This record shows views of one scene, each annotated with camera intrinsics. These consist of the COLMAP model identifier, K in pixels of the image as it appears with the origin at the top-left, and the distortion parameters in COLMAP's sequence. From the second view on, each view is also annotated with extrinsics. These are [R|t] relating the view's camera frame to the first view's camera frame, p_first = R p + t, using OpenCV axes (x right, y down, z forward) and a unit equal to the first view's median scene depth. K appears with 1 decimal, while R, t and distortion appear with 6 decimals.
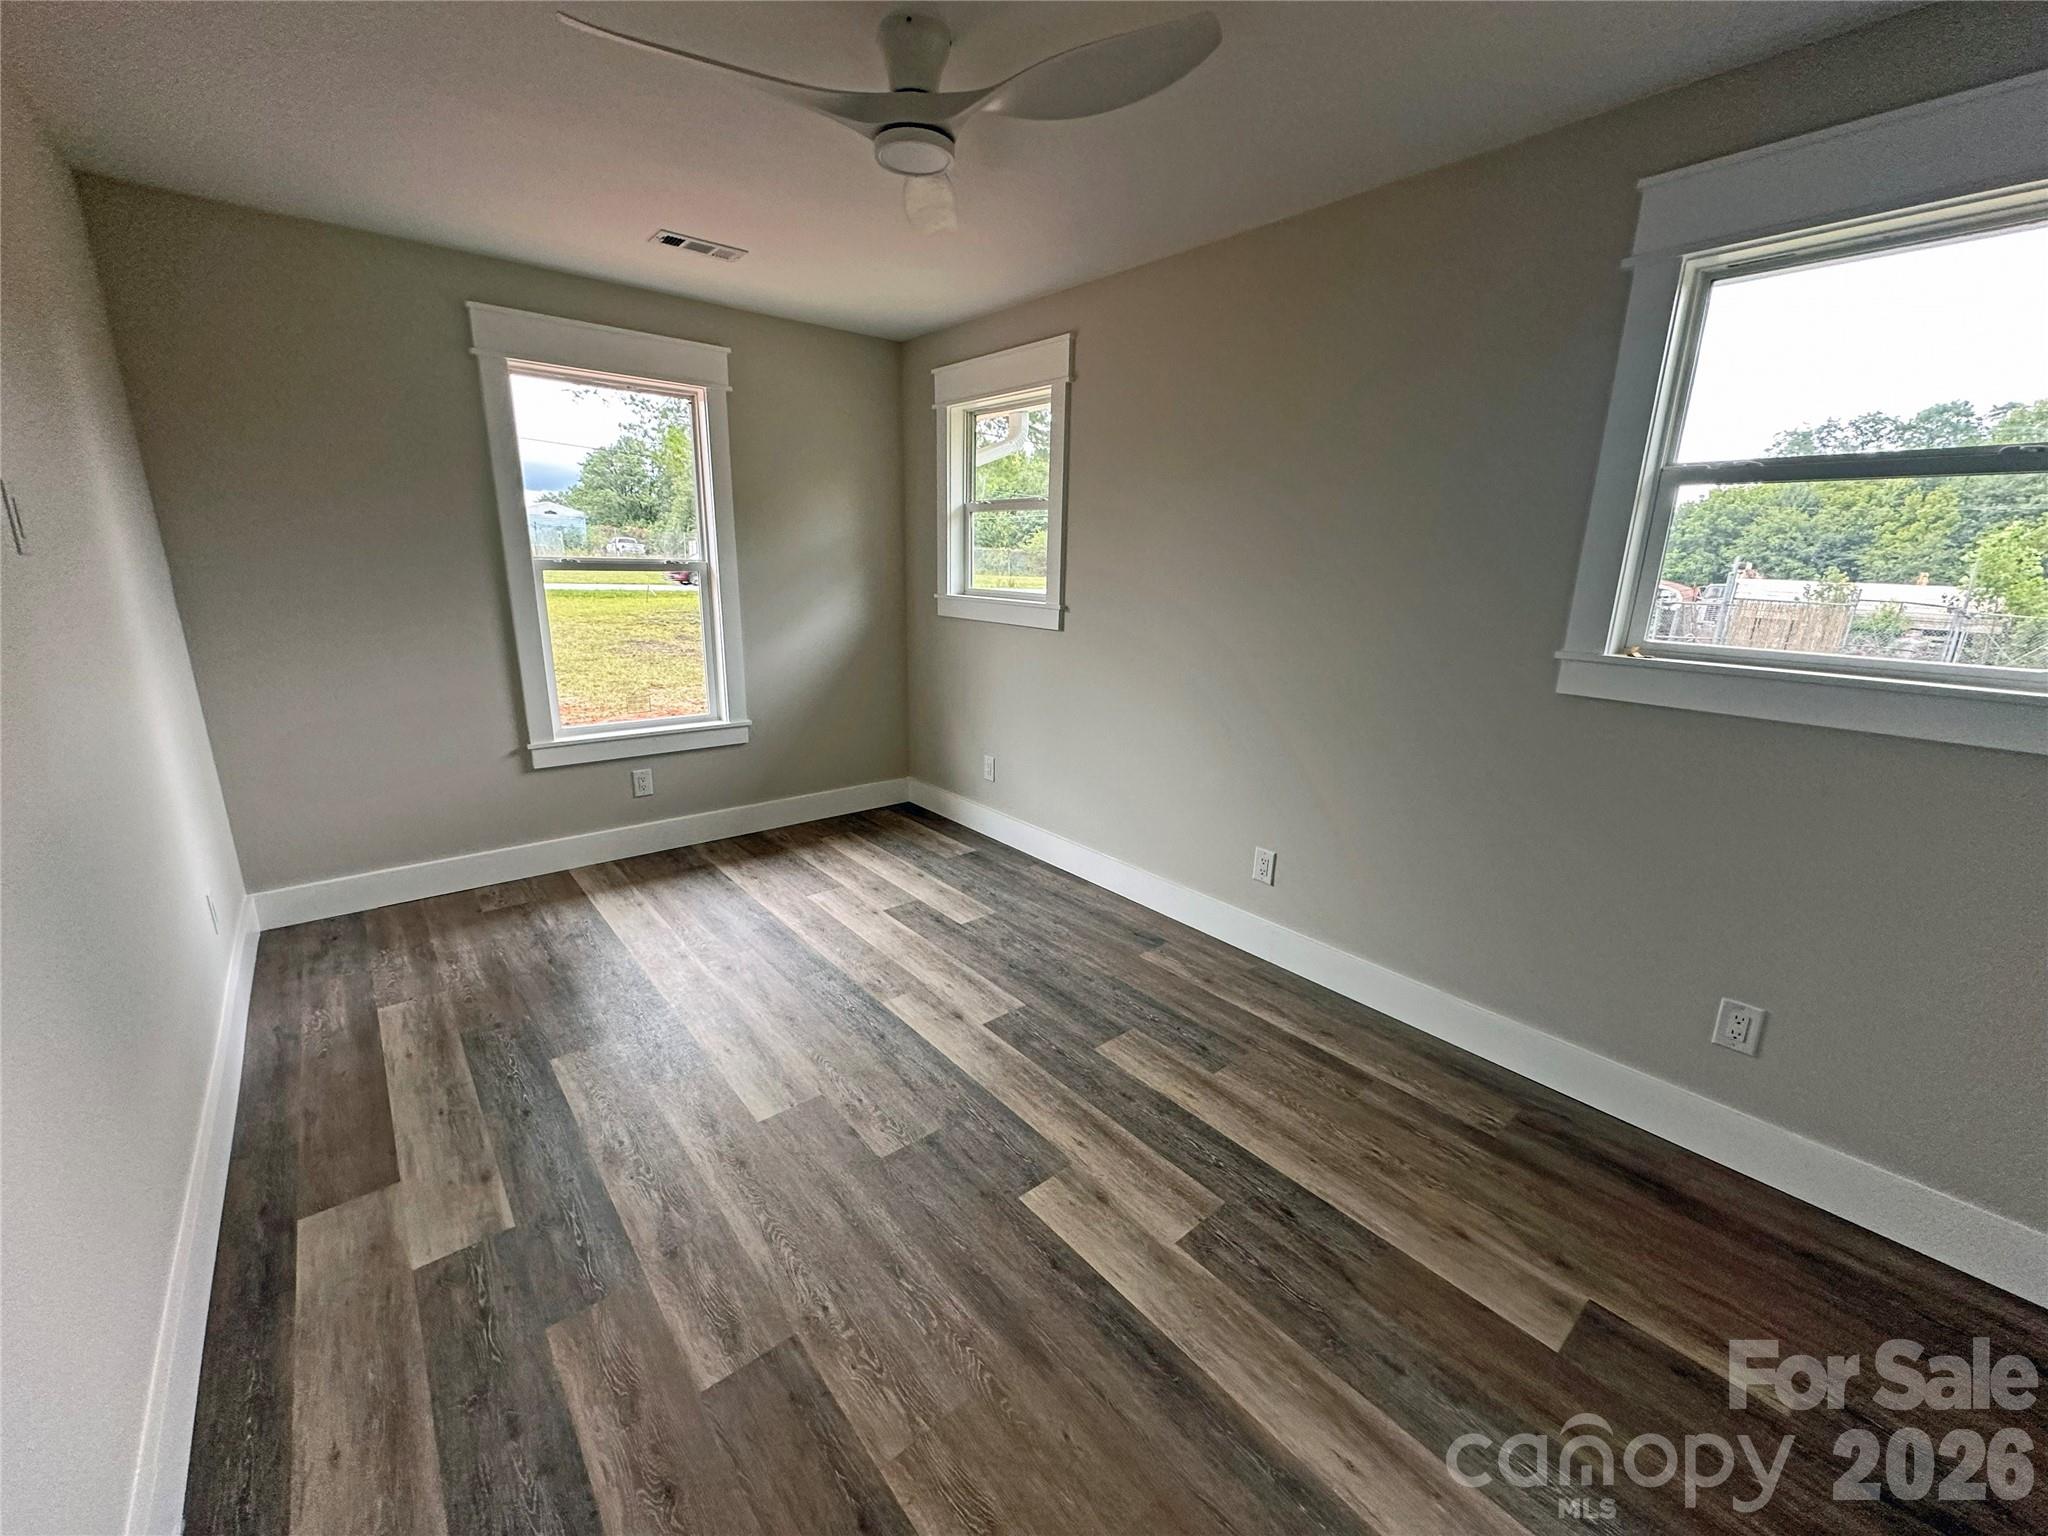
lens RADIAL K [[812.9, 0, 1026.1], [0, 812.9, 765.3], [0, 0, 1]] dist [-0.001543, -0.000045]
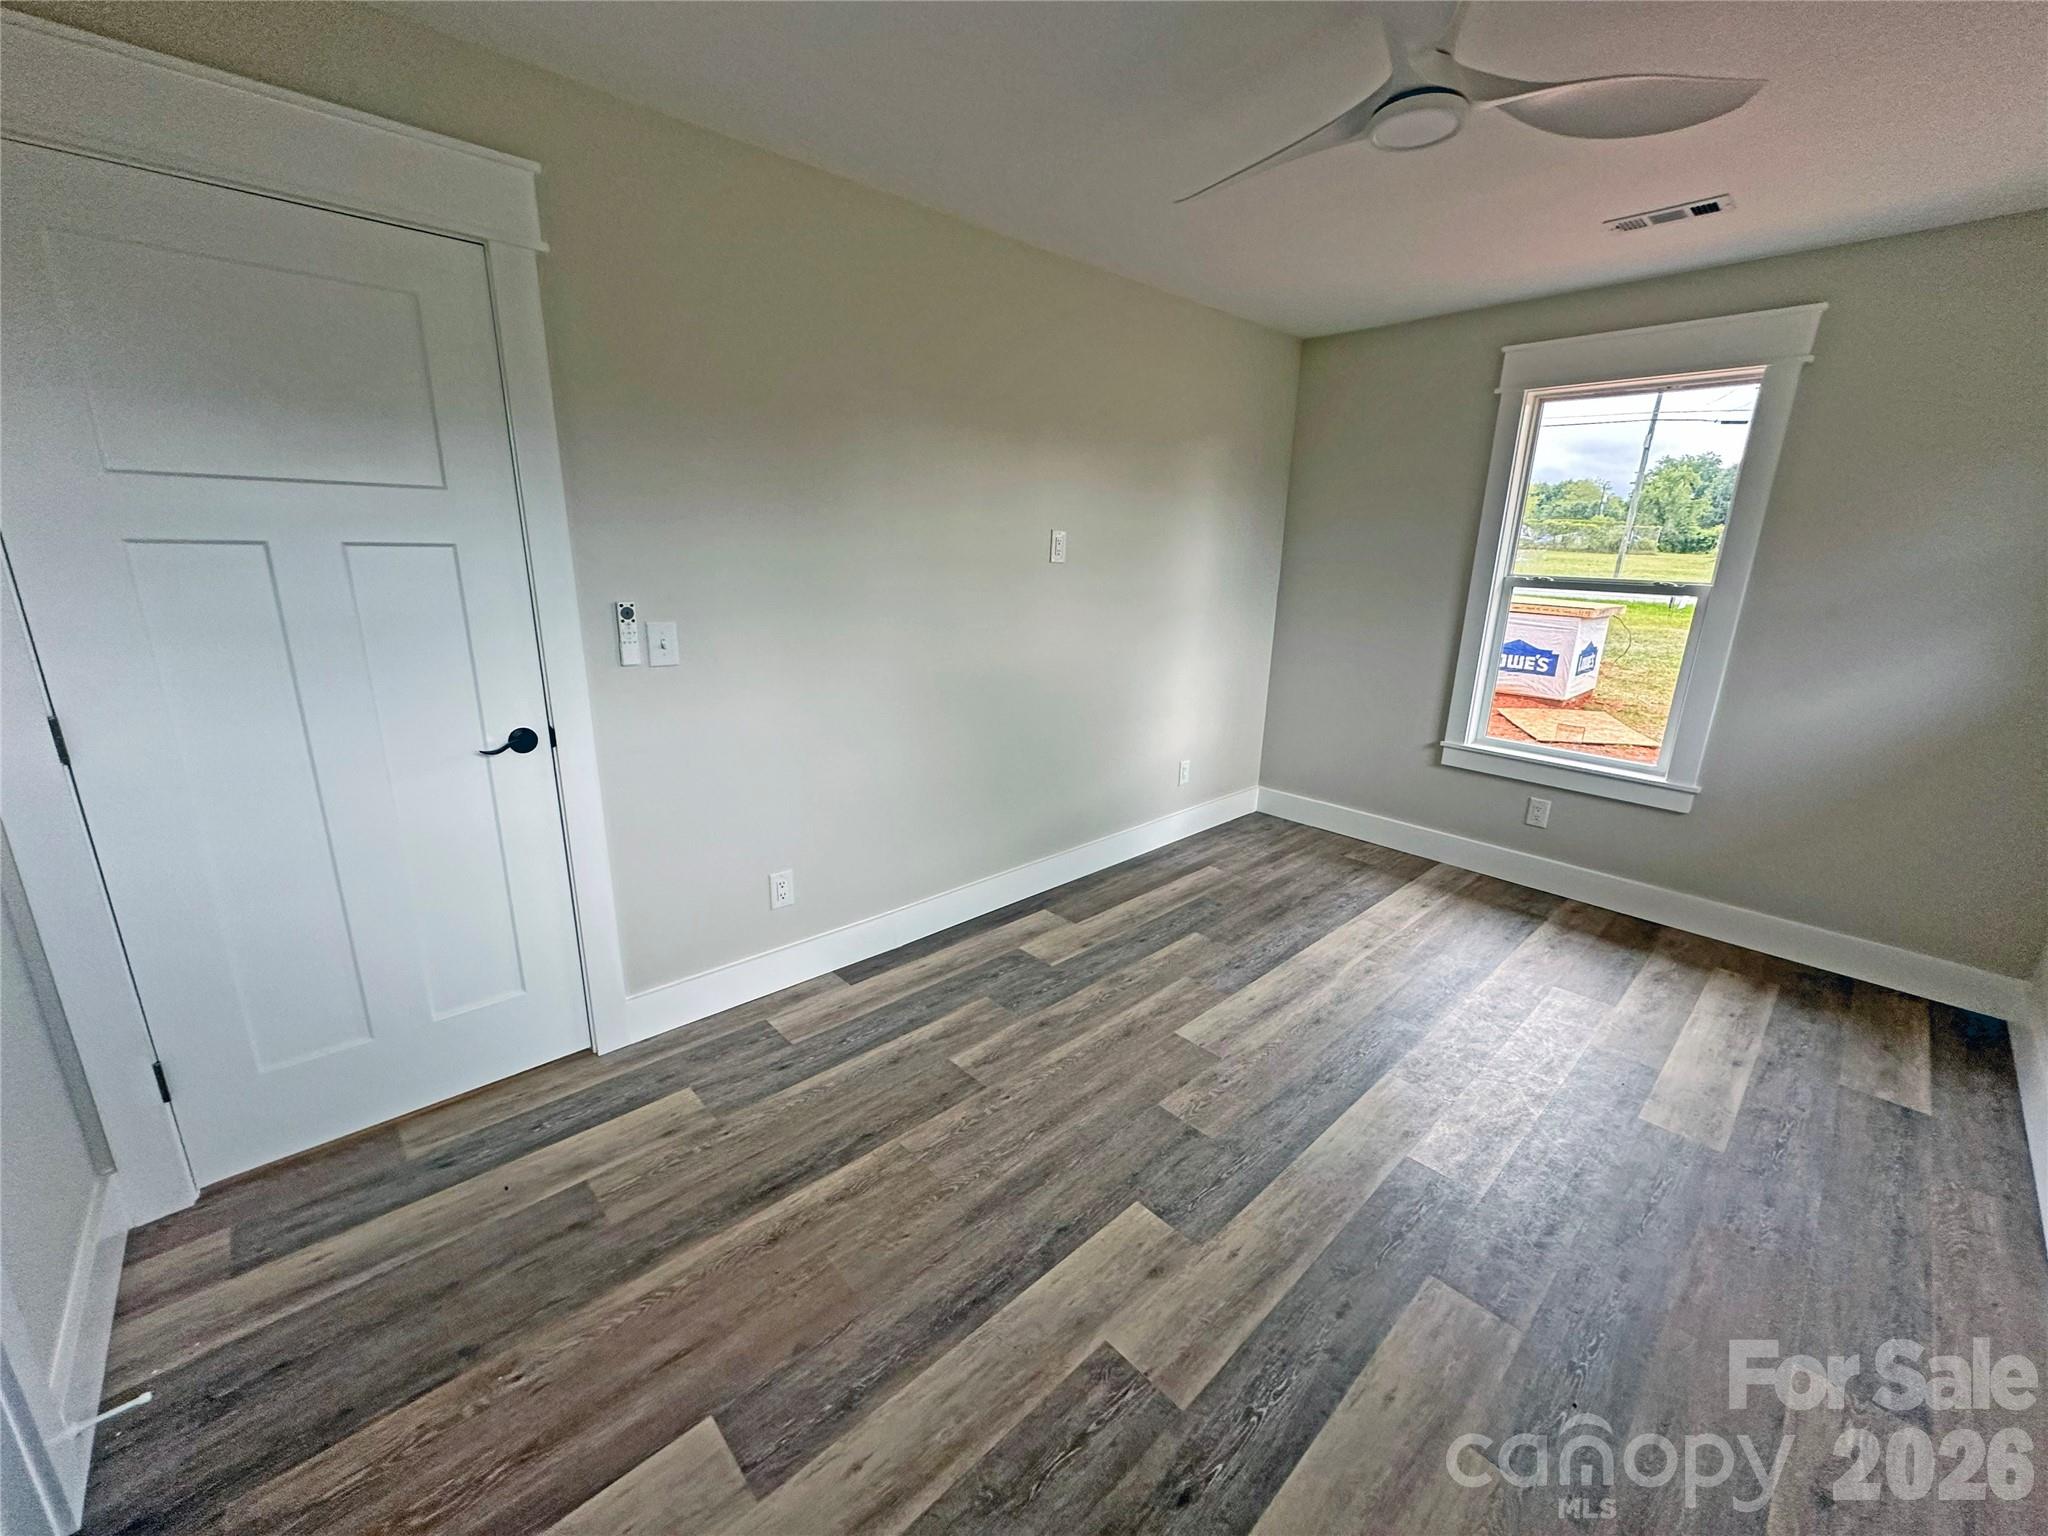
lens RADIAL K [[812.9, 0, 1025.0], [0, 812.9, 767.3], [0, 0, 1]] dist [-0.001543, -0.000045]
pose [[0.049152, 0.243789, -0.968582, 0.674098], [-0.269980, 0.936897, 0.222114, -0.127902], [0.961611, 0.250580, 0.111869, 0.504945]]
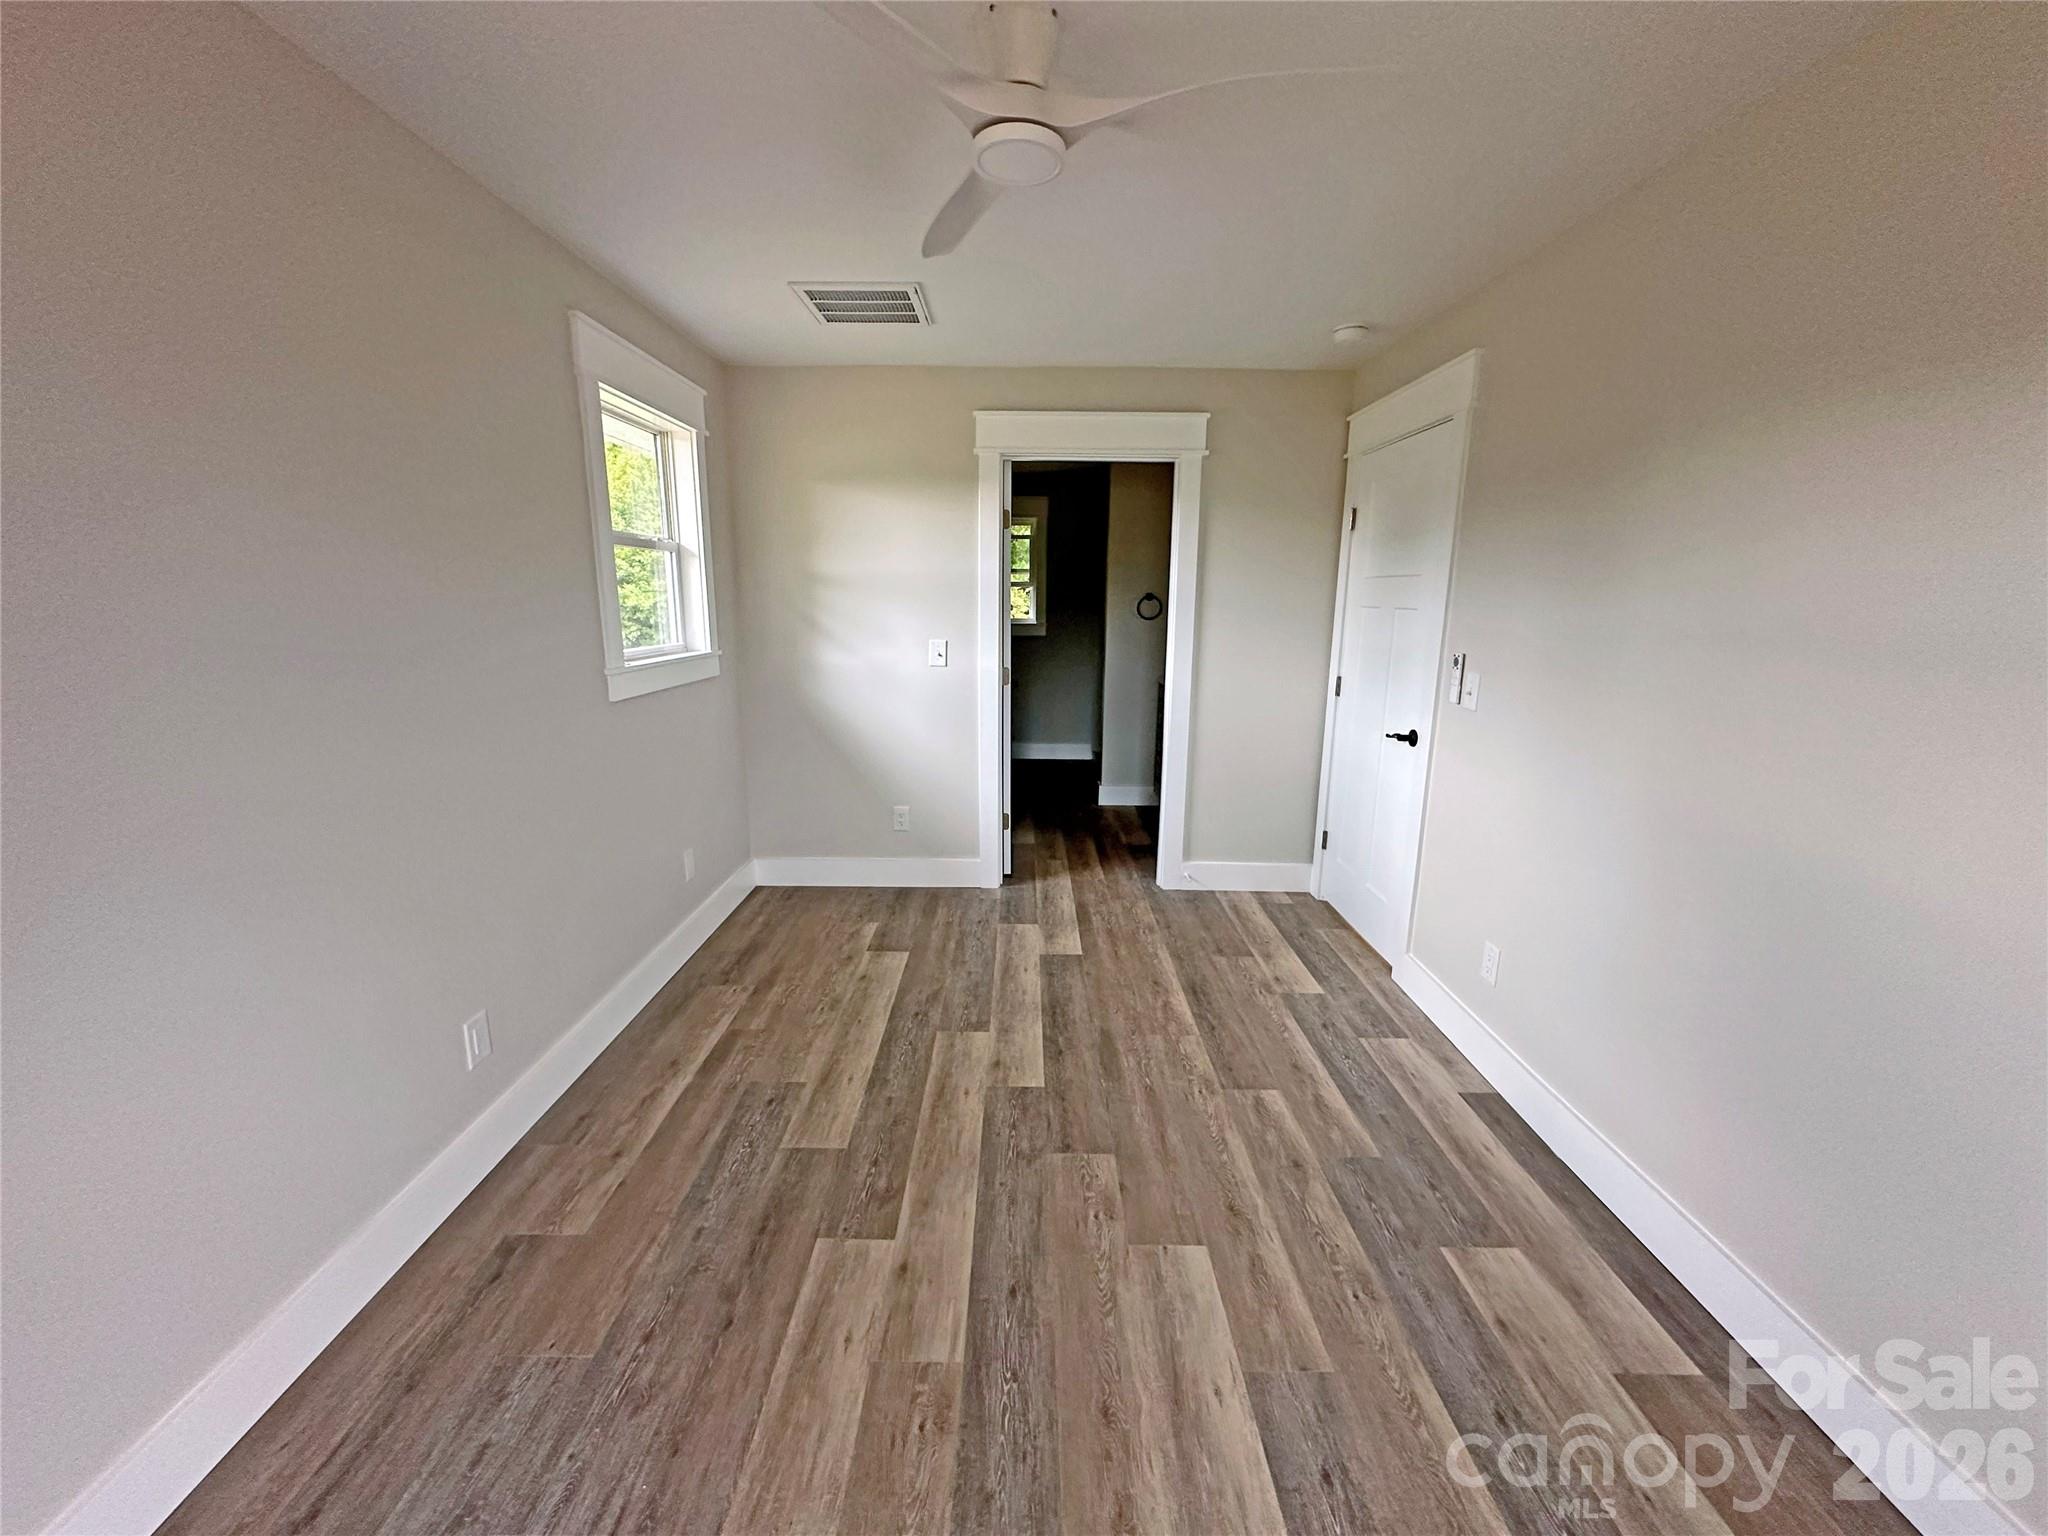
lens RADIAL K [[812.9, 0, 1024.7], [0, 812.9, 764.8], [0, 0, 1]] dist [-0.001543, -0.000045]
pose [[-0.763983, -0.160693, 0.624906, -0.595876], [0.135994, 0.906635, 0.399399, -0.390657], [-0.630742, 0.390117, -0.670800, 1.390583]]
